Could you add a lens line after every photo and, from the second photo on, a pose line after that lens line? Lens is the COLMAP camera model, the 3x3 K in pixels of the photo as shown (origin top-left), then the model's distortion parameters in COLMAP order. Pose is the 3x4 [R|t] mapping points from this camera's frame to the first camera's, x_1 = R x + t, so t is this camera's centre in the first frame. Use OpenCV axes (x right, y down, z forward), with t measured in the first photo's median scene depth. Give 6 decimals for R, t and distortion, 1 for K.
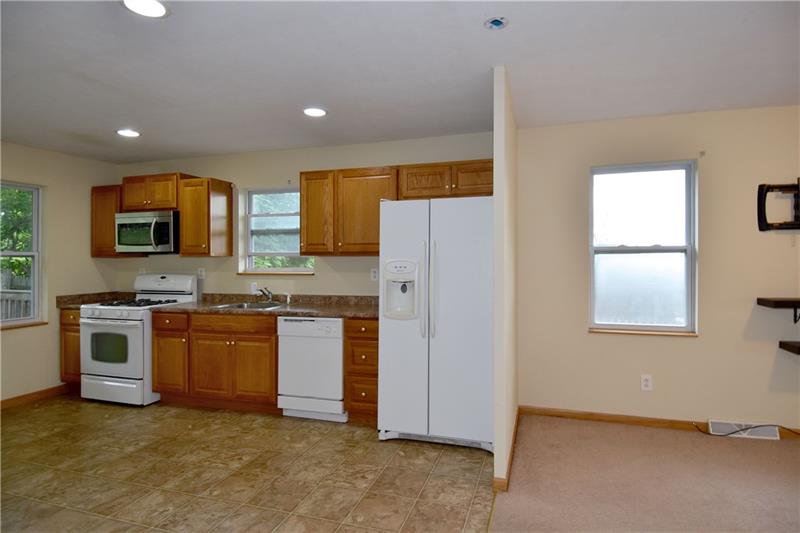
lens RADIAL K [[416.8, 0, 442.2], [0, 416.8, 249.6], [0, 0, 1]] dist [0.029159, -0.027919]
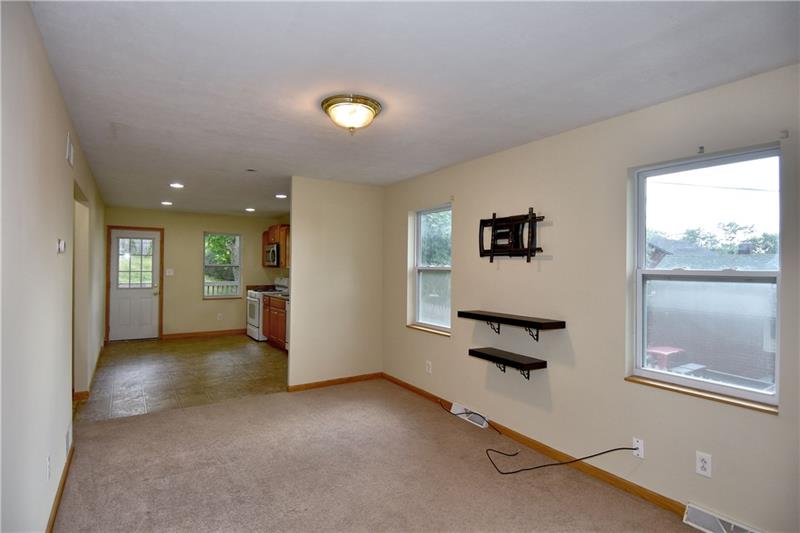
lens RADIAL K [[433.7, 0, 397.3], [0, 433.7, 250.7], [0, 0, 1]] dist [0.030811, -0.031953]
pose [[0.733352, -0.009707, -0.679780, 1.269570], [-0.002554, 0.999852, -0.017032, -0.034119], [0.679844, 0.014226, 0.733219, -0.102566]]
